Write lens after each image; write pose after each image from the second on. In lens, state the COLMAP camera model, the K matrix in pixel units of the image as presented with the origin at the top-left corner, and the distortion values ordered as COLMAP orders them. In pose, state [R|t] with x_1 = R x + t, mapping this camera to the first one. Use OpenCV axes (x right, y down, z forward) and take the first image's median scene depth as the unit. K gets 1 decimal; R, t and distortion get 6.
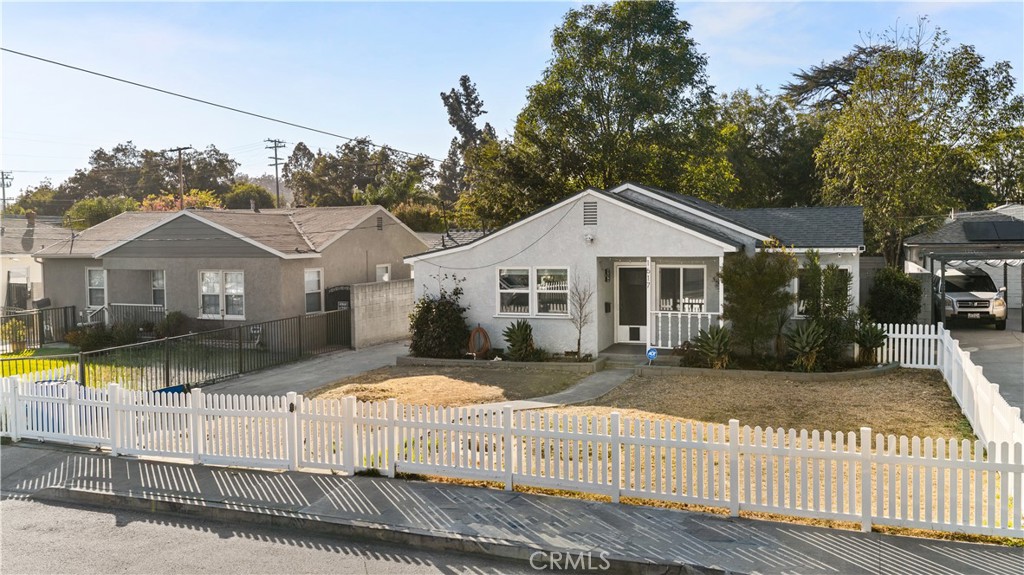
lens RADIAL K [[853.4, 0, 512.0], [0, 853.4, 287.5], [0, 0, 1]] dist [-0.004453, -0.005690]
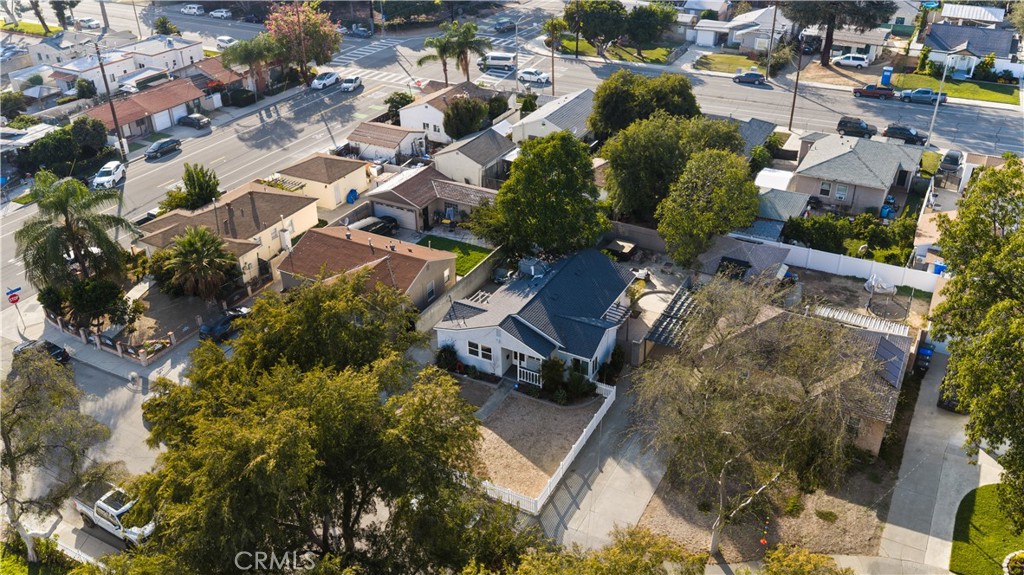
lens RADIAL K [[856.3, 0, 512.0], [0, 856.3, 287.5], [0, 0, 1]] dist [0.007261, -0.005513]
pose [[0.989474, 0.079229, -0.121092, 0.432099], [-0.014175, 0.885843, 0.463769, -1.414695], [0.144013, -0.457171, 0.877642, -1.257934]]
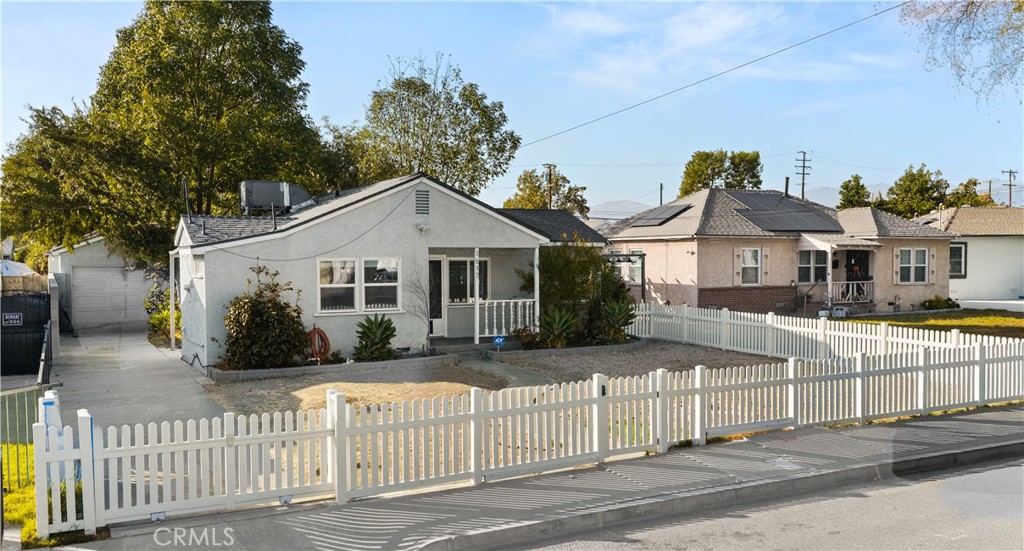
lens RADIAL K [[881.4, 0, 511.6], [0, 881.4, 279.4], [0, 0, 1]] dist [0.015554, 0.001577]
pose [[0.644721, -0.010016, 0.764352, -0.580866], [0.038289, 0.999082, -0.019204, 0.022461], [-0.763458, 0.041648, 0.644513, 0.271143]]
